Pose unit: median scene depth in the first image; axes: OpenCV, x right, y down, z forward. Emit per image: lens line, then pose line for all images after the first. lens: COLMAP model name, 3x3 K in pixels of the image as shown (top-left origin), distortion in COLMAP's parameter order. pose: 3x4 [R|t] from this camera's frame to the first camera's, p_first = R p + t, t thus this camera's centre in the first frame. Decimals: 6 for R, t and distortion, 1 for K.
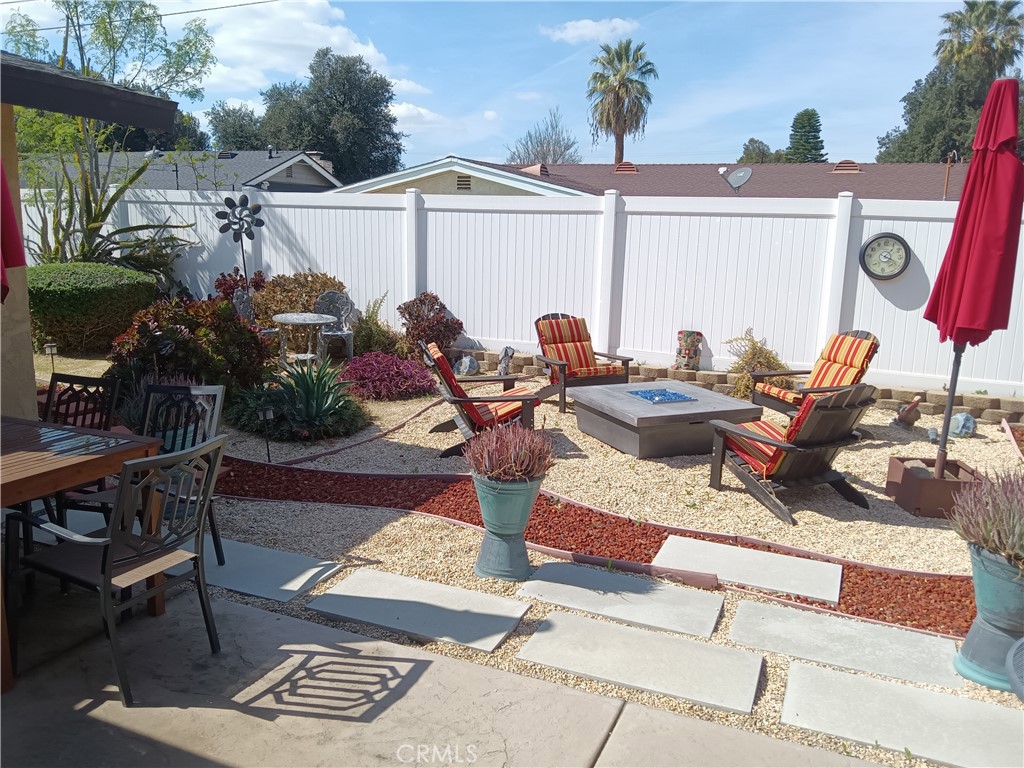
lens RADIAL K [[816.2, 0, 510.8], [0, 816.2, 385.4], [0, 0, 1]] dist [-0.005830, -0.011234]
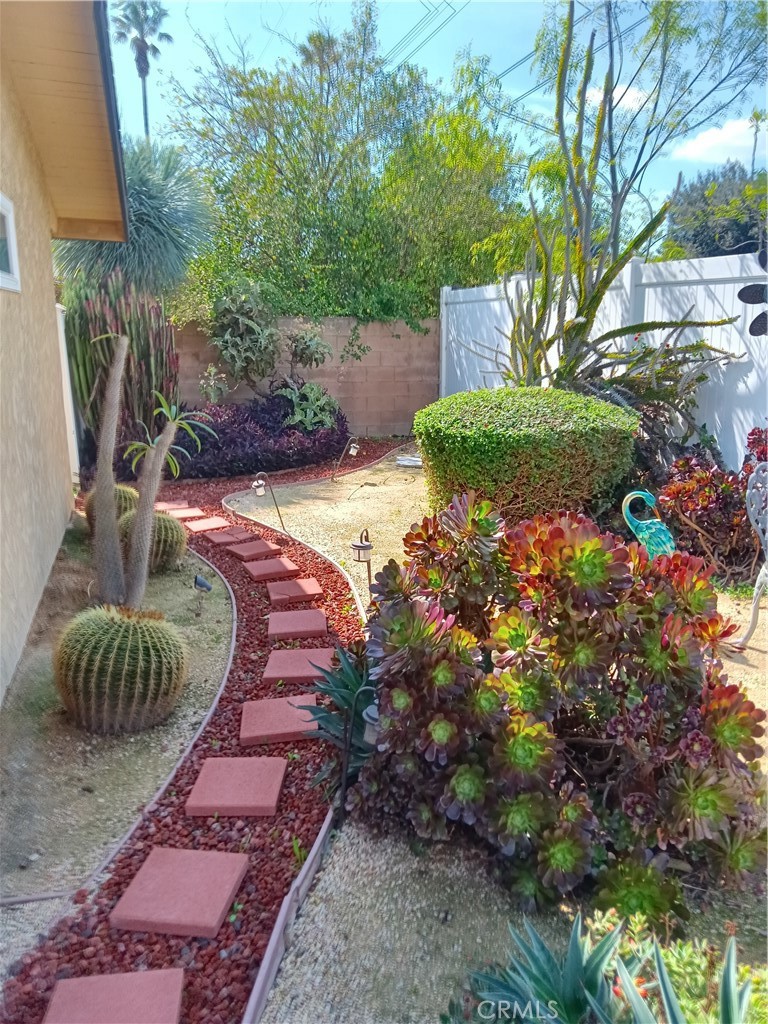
lens RADIAL K [[816.2, 0, 384.3], [0, 816.2, 509.4], [0, 0, 1]] dist [-0.005830, -0.011234]
pose [[0.618945, 0.145608, -0.771820, -0.109901], [-0.136508, 0.987653, 0.076856, -0.086301], [0.773481, 0.057790, 0.631180, 0.500781]]
